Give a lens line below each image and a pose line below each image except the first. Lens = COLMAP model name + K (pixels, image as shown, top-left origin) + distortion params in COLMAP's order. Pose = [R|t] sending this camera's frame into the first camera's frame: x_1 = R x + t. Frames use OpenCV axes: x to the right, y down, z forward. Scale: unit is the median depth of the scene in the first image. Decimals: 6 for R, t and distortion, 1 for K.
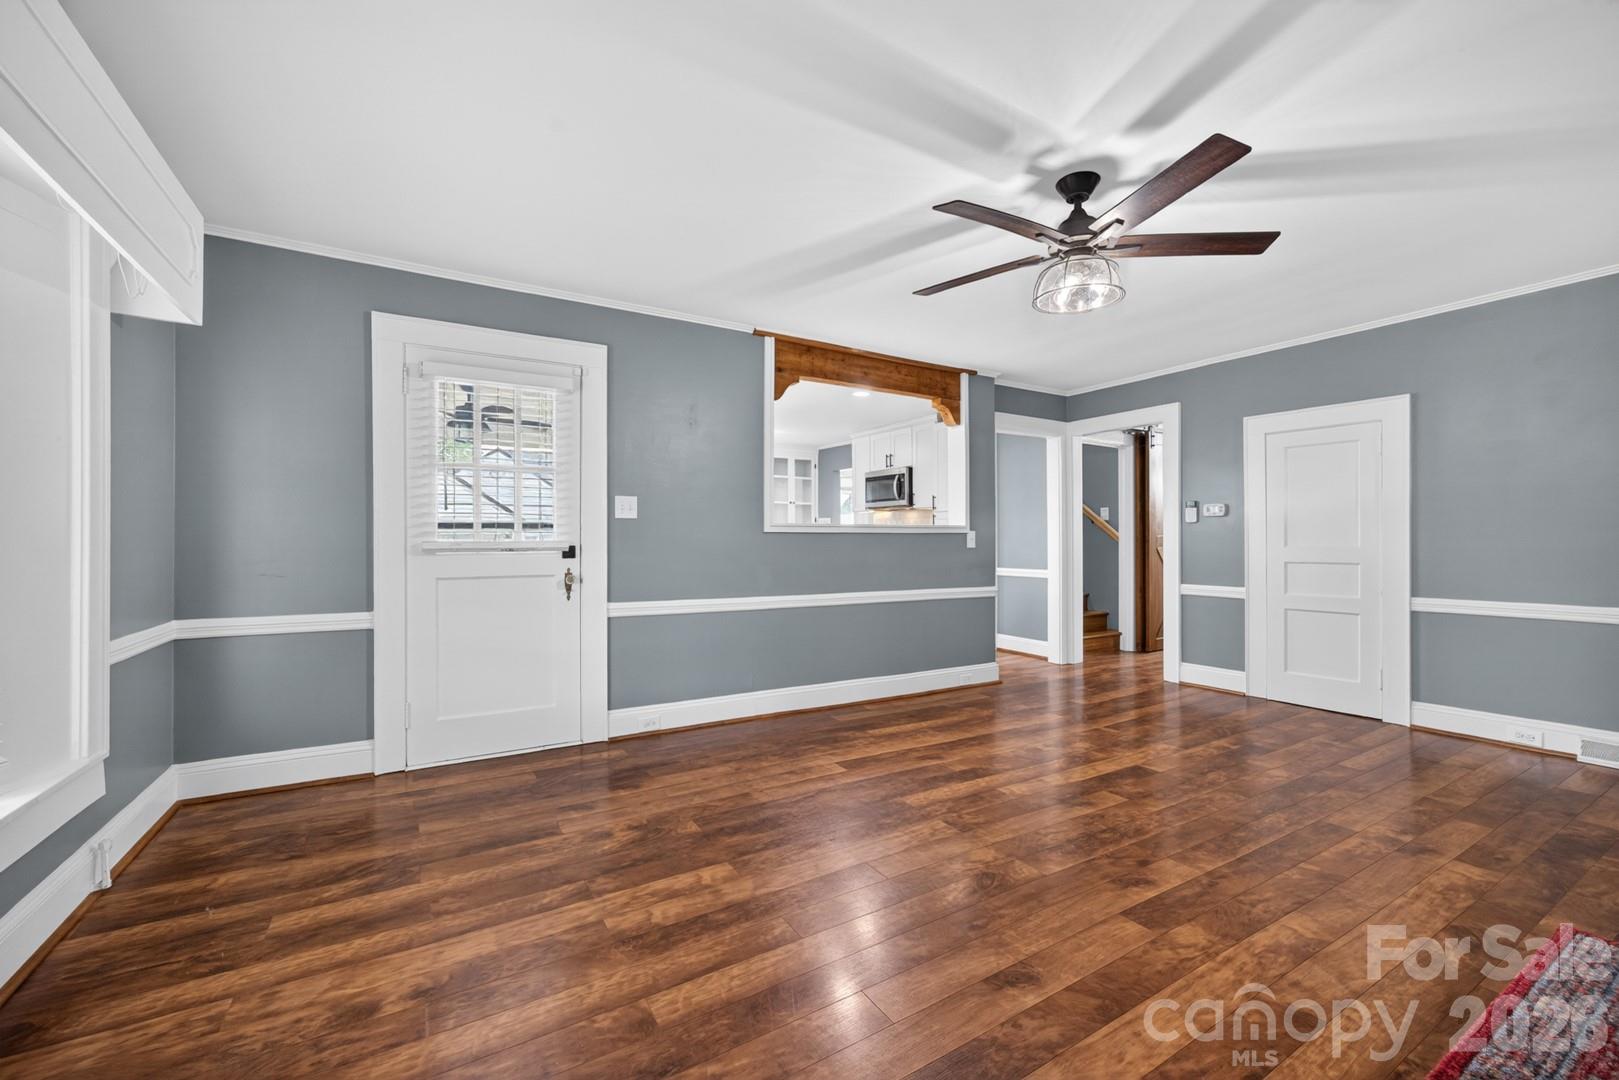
lens RADIAL K [[655.7, 0, 815.3], [0, 655.7, 542.5], [0, 0, 1]] dist [0.003831, 0.000468]
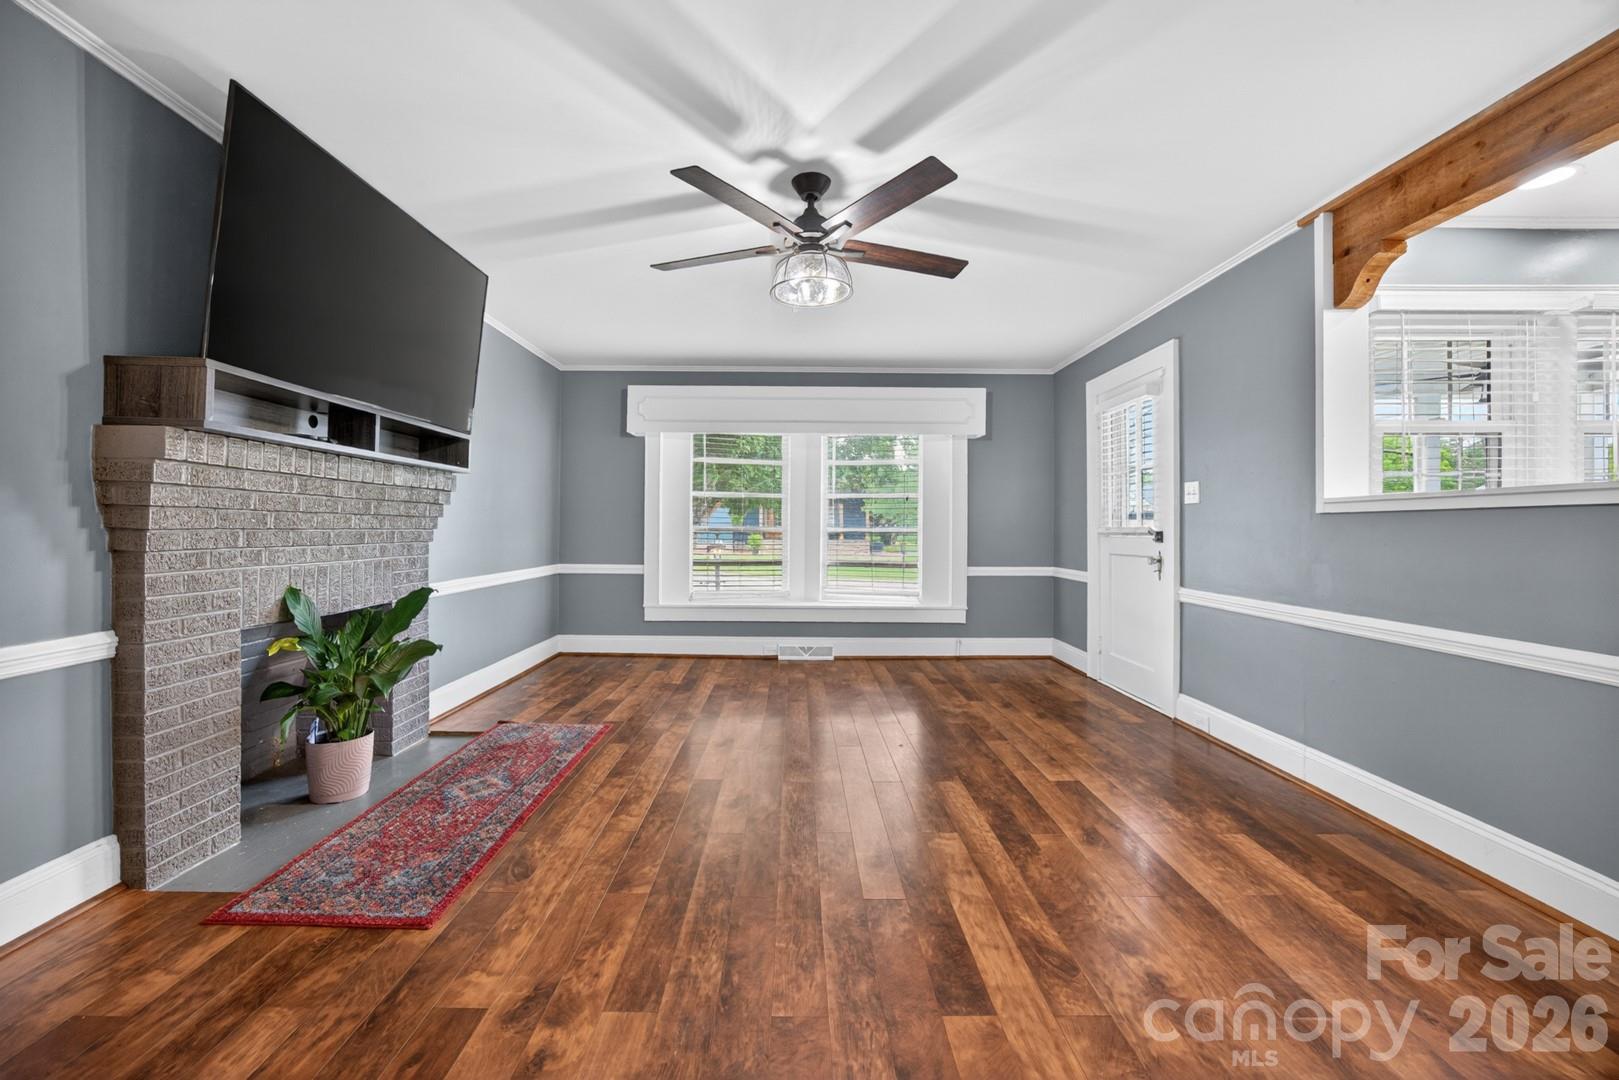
lens RADIAL K [[655.7, 0, 810.8], [0, 655.7, 529.6], [0, 0, 1]] dist [0.003831, 0.000468]
pose [[-0.512986, 0.004345, -0.858386, 0.979922], [0.003130, 0.999990, 0.003192, -0.003612], [0.858391, -0.001050, -0.512995, 1.160298]]
